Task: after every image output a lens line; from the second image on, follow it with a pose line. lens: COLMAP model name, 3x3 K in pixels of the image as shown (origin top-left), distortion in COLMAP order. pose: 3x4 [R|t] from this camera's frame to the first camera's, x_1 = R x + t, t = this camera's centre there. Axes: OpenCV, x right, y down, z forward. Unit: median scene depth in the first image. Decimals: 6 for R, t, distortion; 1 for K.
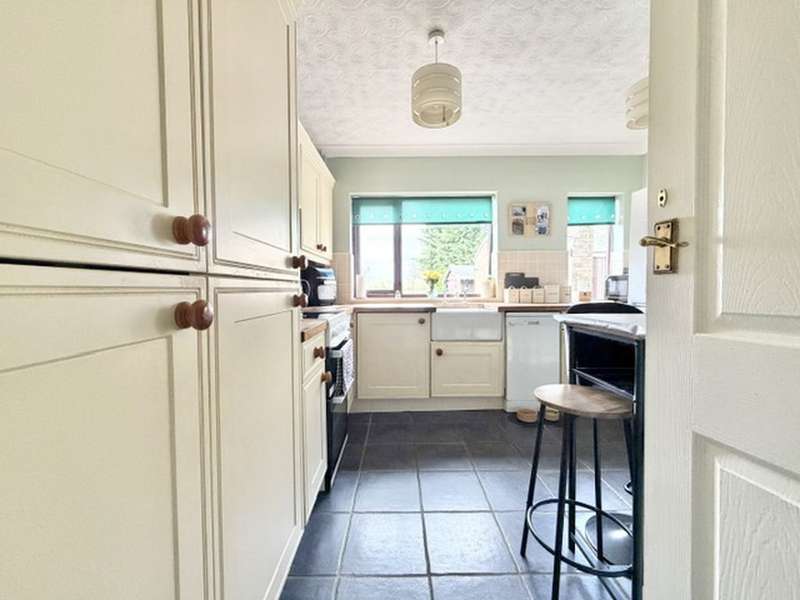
lens RADIAL K [[315.7, 0, 400.0], [0, 315.7, 300.0], [0, 0, 1]] dist [0.001196, 0.000317]
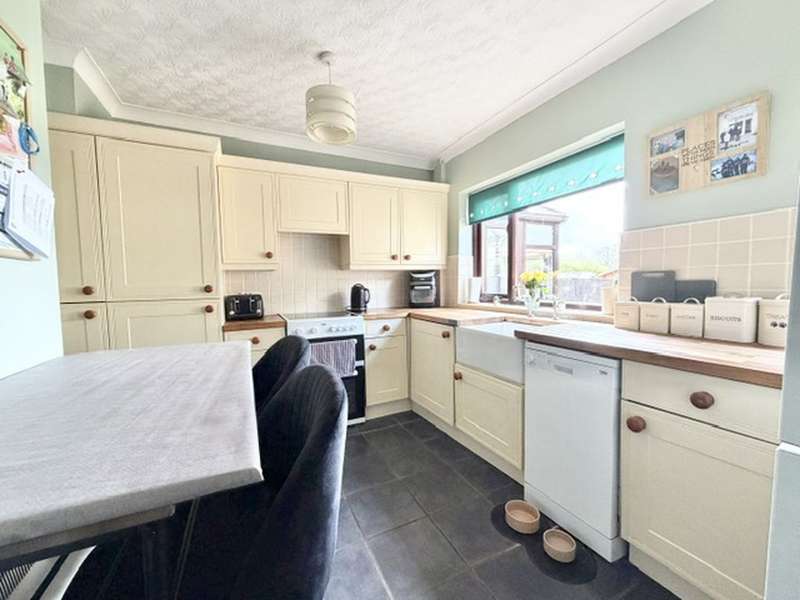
lens RADIAL K [[324.1, 0, 433.6], [0, 324.1, 299.5], [0, 0, 1]] dist [0.013821, 0.000107]
pose [[0.440274, 0.052861, -0.896306, 0.694918], [-0.019089, 0.998591, 0.049516, -0.060108], [0.897661, -0.004691, 0.440662, 0.465319]]
